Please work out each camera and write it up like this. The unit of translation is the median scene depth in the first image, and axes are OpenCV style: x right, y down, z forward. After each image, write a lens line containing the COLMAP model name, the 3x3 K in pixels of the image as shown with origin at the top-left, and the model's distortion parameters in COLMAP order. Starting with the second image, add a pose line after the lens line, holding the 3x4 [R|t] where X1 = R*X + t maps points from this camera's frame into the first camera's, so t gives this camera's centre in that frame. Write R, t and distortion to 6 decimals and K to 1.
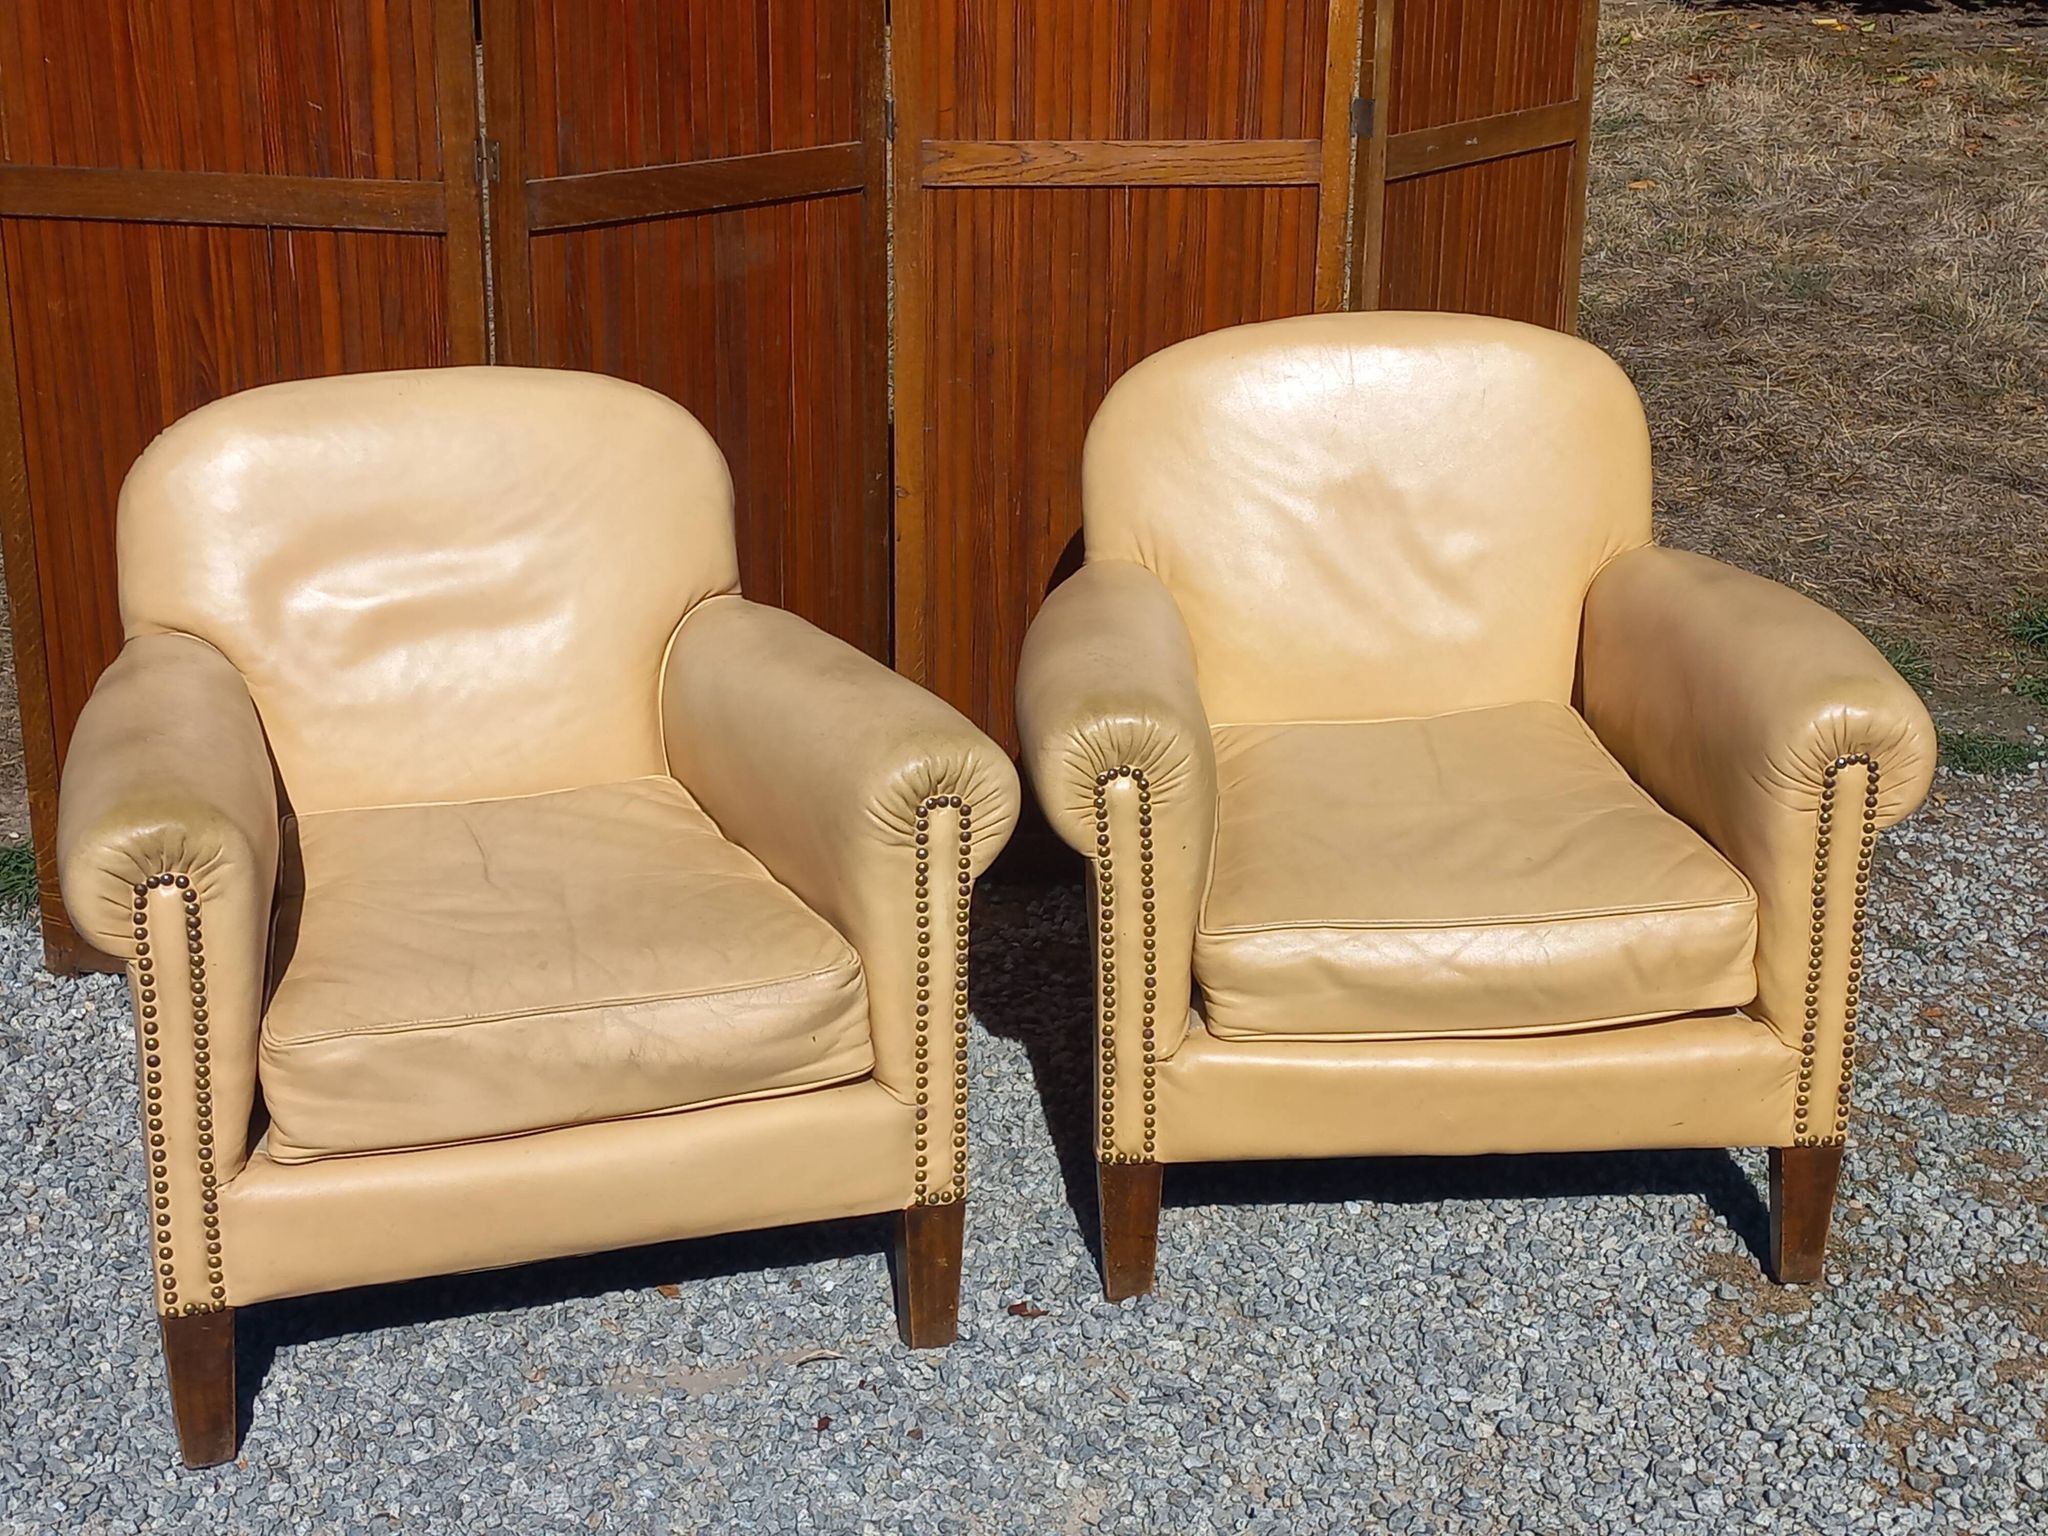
lens RADIAL K [[2967.5, 0, 1023.8], [0, 2967.5, 772.3], [0, 0, 1]] dist [0.075949, 0.000000]
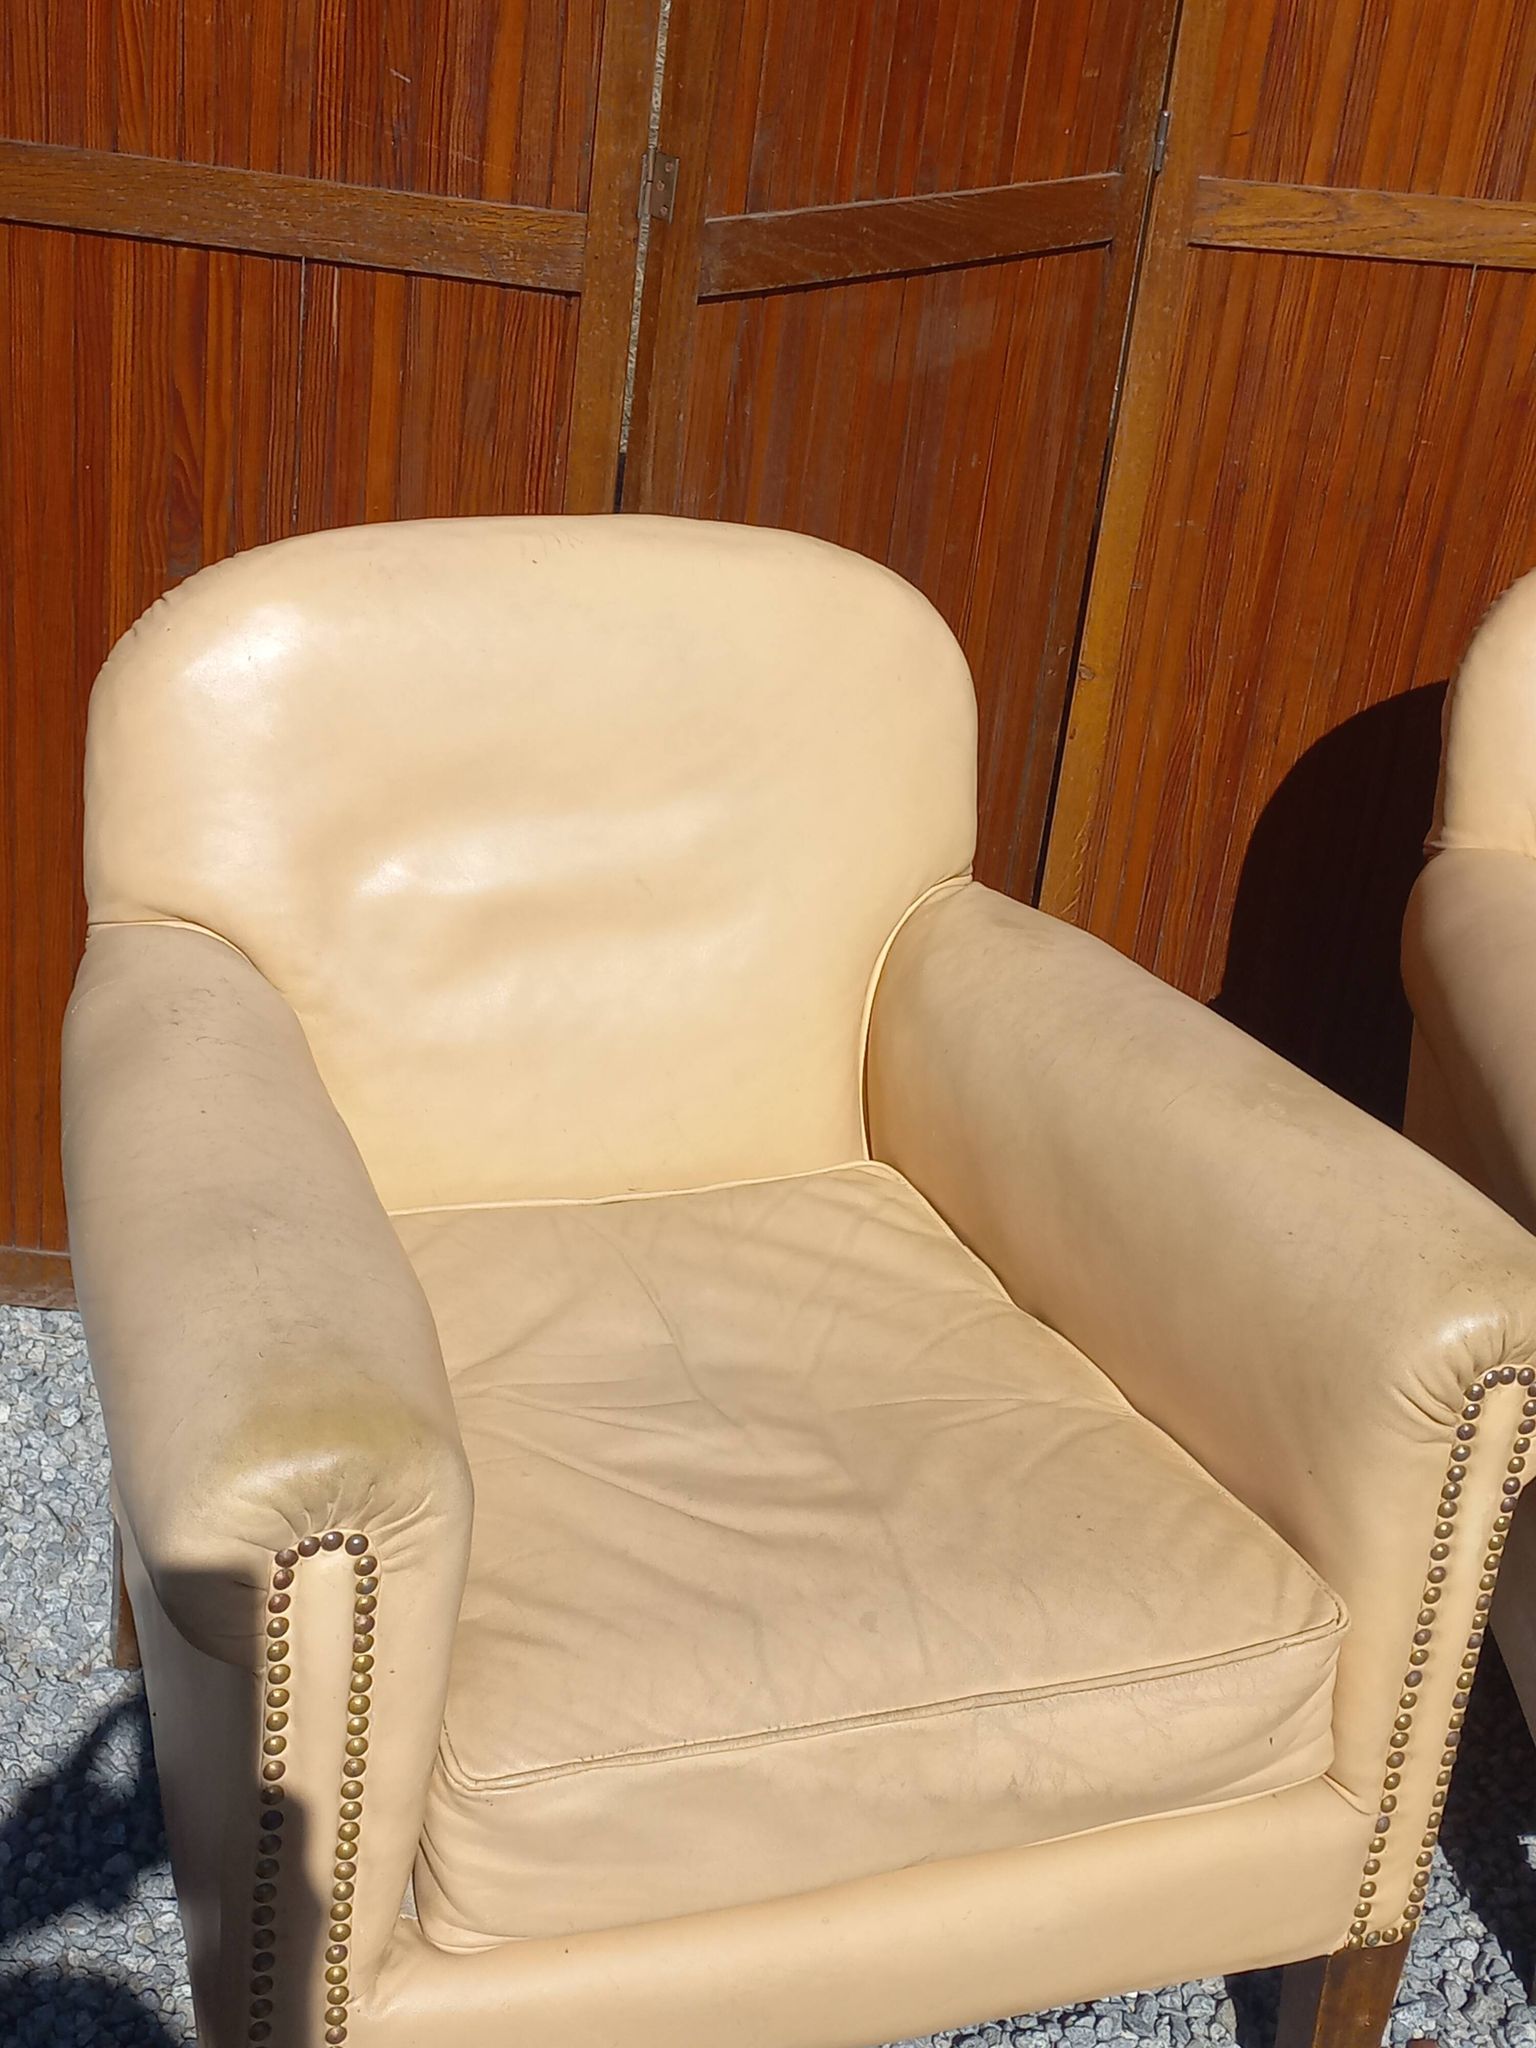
lens RADIAL K [[2967.5, 0, 799.1], [0, 2967.5, 1048.8], [0, 0, 1]] dist [0.075949, 0.000000]
pose [[0.993943, 0.066478, 0.087513, -0.206045], [-0.077134, 0.989200, 0.124634, -0.113746], [-0.078282, -0.130630, 0.988336, 0.376592]]
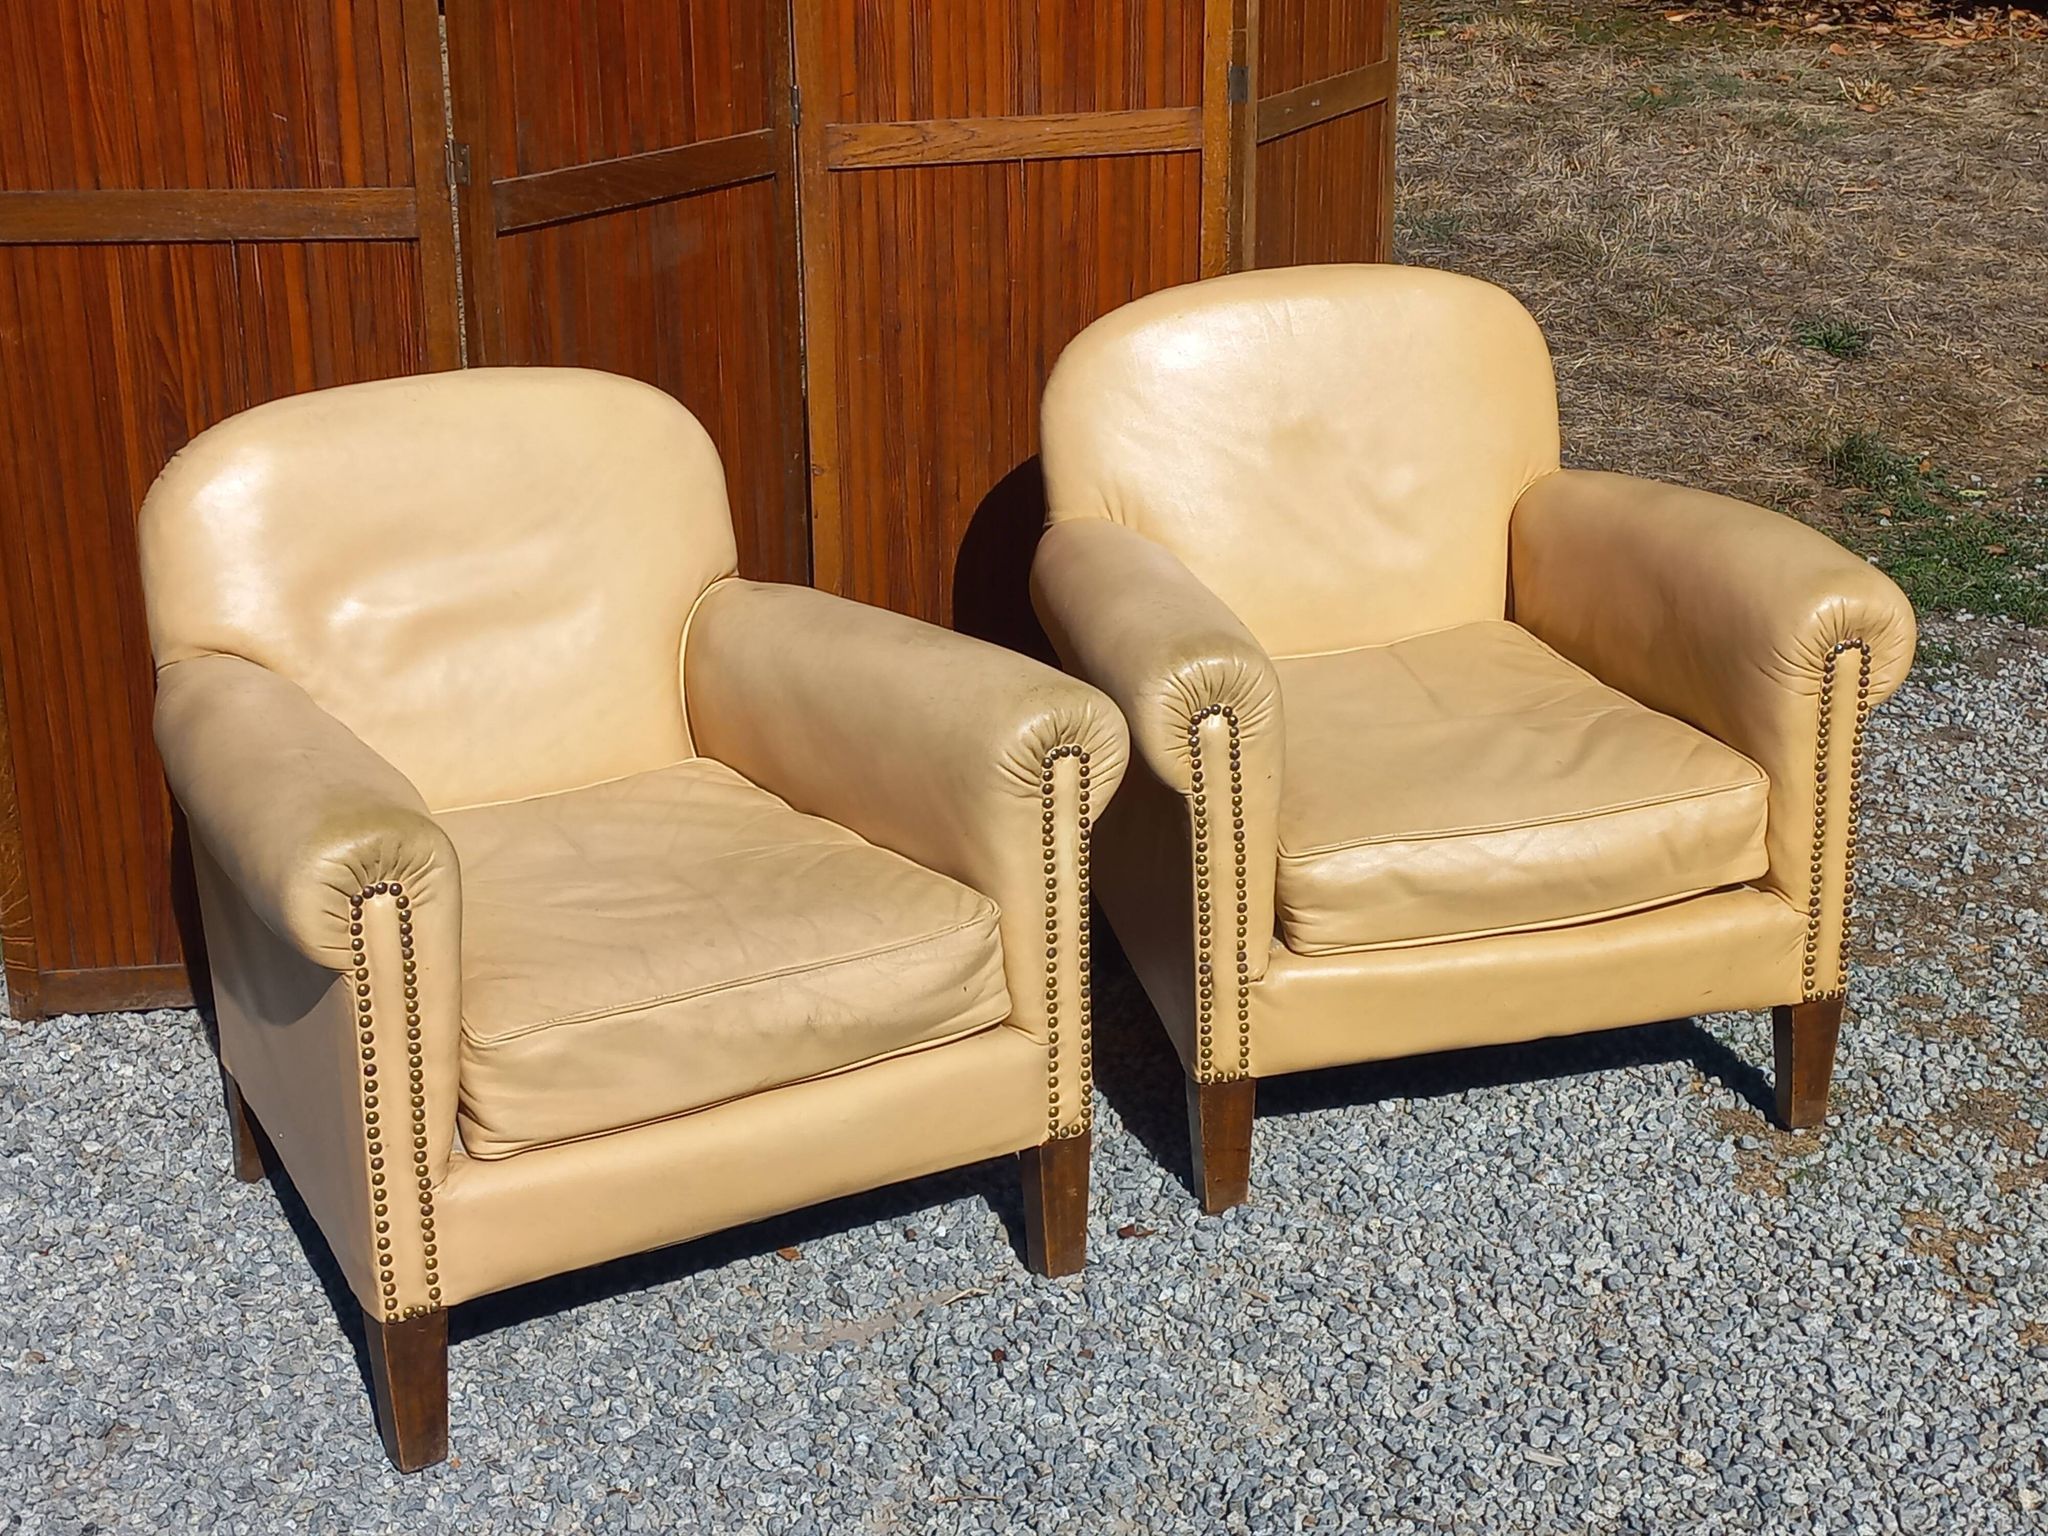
lens RADIAL K [[2967.5, 0, 1039.6], [0, 2967.5, 769.3], [0, 0, 1]] dist [0.075949, 0.000000]
pose [[0.979211, -0.086345, 0.183548, -0.202616], [0.085145, 0.996264, 0.014424, 0.000181], [-0.184107, 0.001504, 0.982905, -0.024799]]
